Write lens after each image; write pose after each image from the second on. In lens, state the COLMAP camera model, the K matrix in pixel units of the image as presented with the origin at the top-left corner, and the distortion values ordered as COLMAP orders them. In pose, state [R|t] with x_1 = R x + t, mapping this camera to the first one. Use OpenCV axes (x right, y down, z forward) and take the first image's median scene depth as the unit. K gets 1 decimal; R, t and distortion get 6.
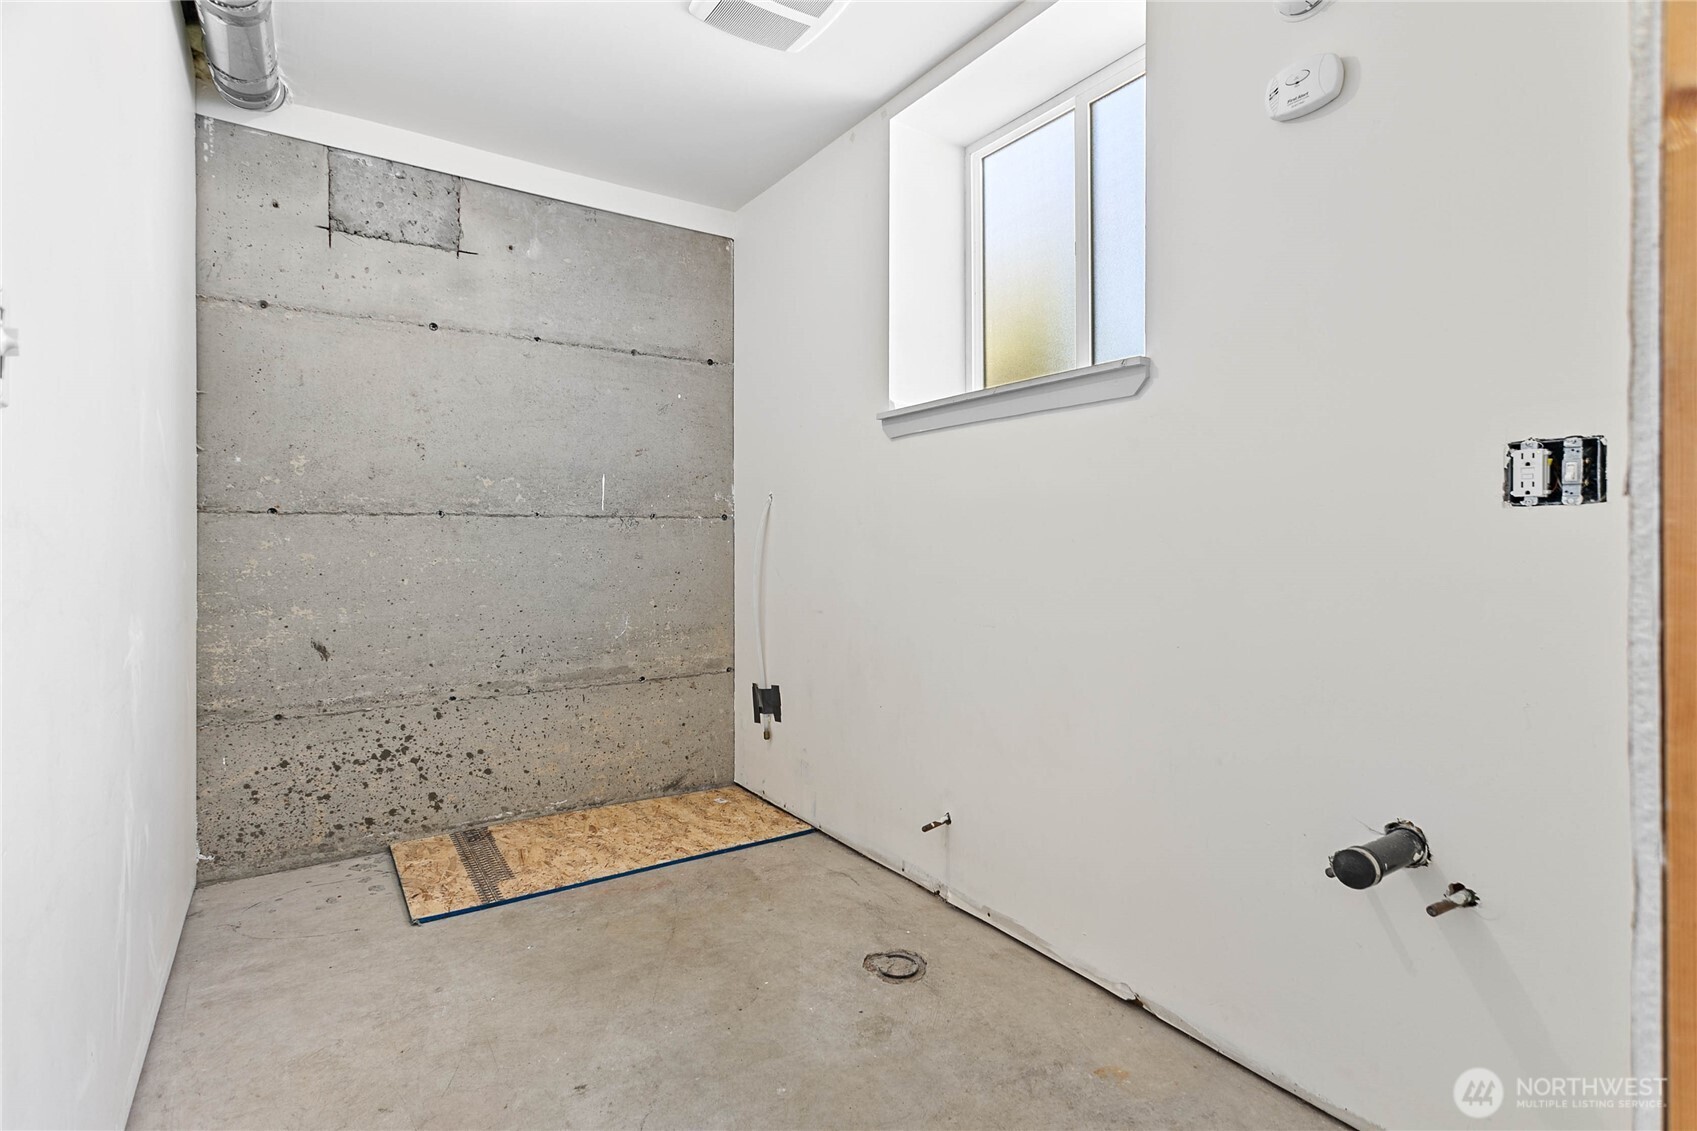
lens RADIAL K [[808.9, 0, 843.9], [0, 808.9, 557.4], [0, 0, 1]] dist [0.000520, 0.000311]
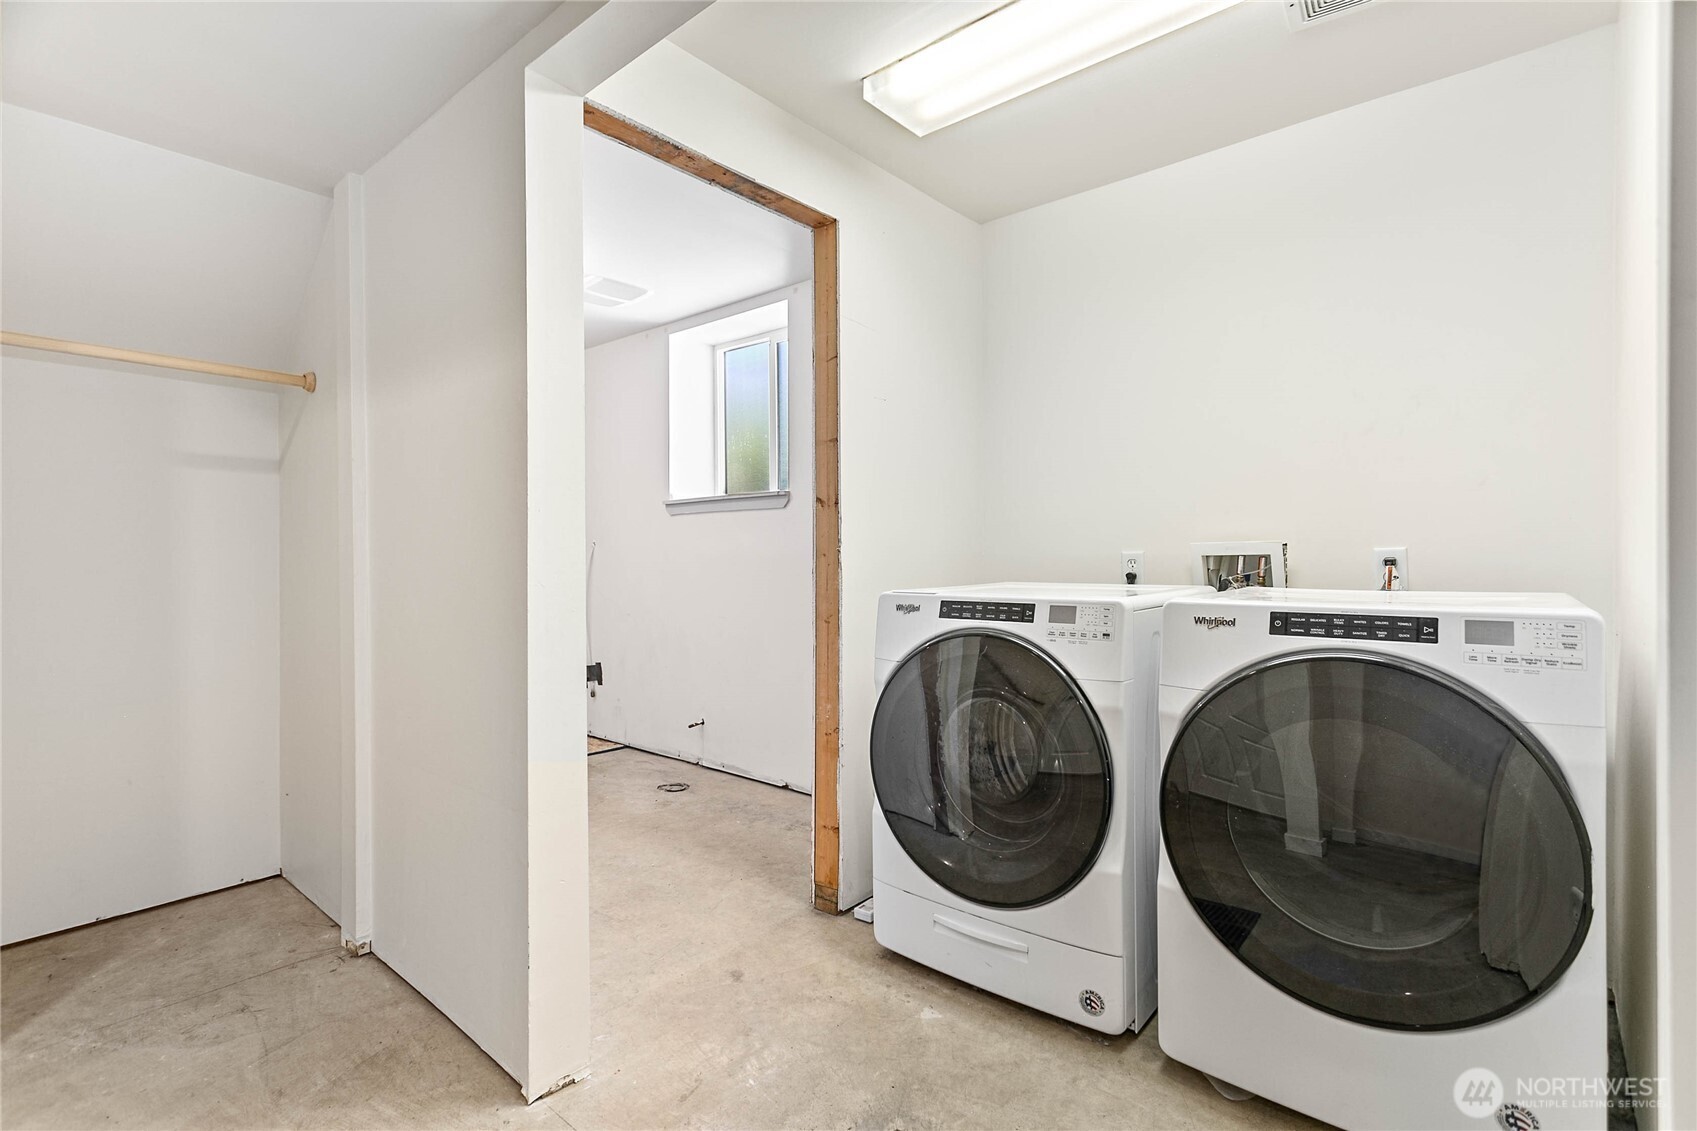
lens RADIAL K [[808.9, 0, 843.9], [0, 808.9, 557.4], [0, 0, 1]] dist [0.000520, 0.000311]
pose [[0.966133, -0.003373, 0.258021, -0.037592], [0.009487, 0.999703, -0.022455, -0.012410], [-0.257869, 0.024142, 0.965878, -0.910030]]
